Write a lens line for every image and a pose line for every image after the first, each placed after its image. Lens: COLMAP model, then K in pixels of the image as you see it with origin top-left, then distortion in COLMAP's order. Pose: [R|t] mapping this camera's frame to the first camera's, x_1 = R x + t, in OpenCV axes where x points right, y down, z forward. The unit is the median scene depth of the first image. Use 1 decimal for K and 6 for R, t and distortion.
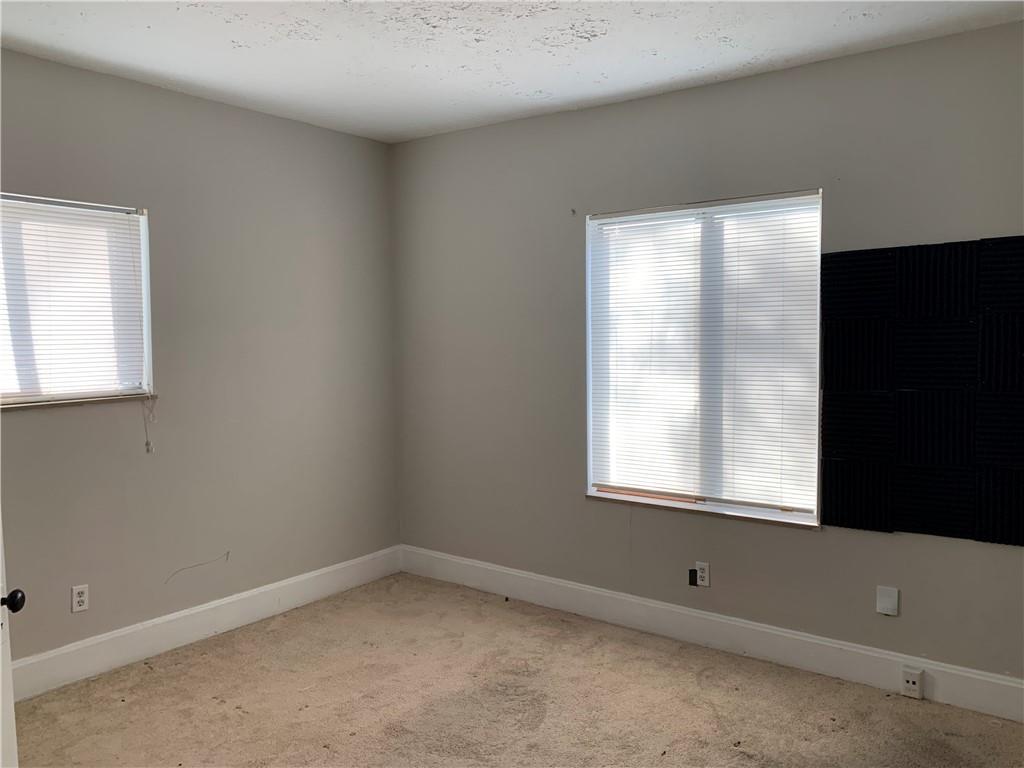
lens RADIAL K [[810.5, 0, 511.2], [0, 810.5, 384.3], [0, 0, 1]] dist [0.036406, -0.019982]
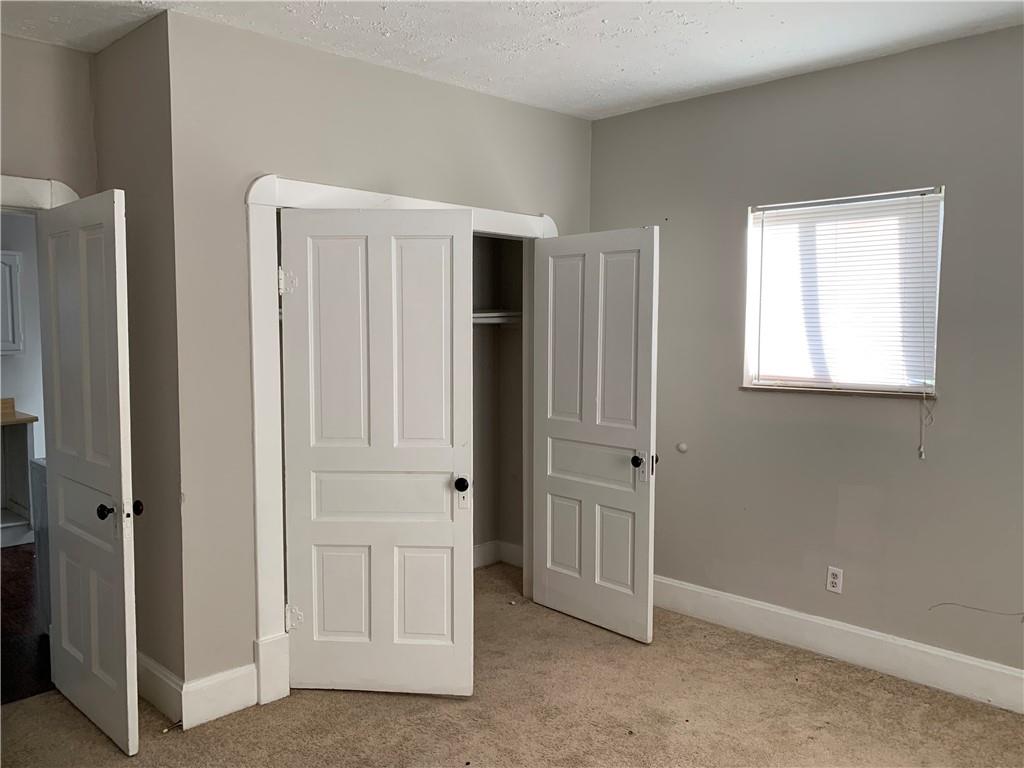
lens RADIAL K [[810.5, 0, 509.9], [0, 810.5, 383.7], [0, 0, 1]] dist [0.036406, -0.019982]
pose [[-0.115591, 0.075910, -0.990392, 0.530689], [-0.065375, 0.994332, 0.083842, -0.046867], [0.991143, 0.074438, -0.109973, 0.686543]]
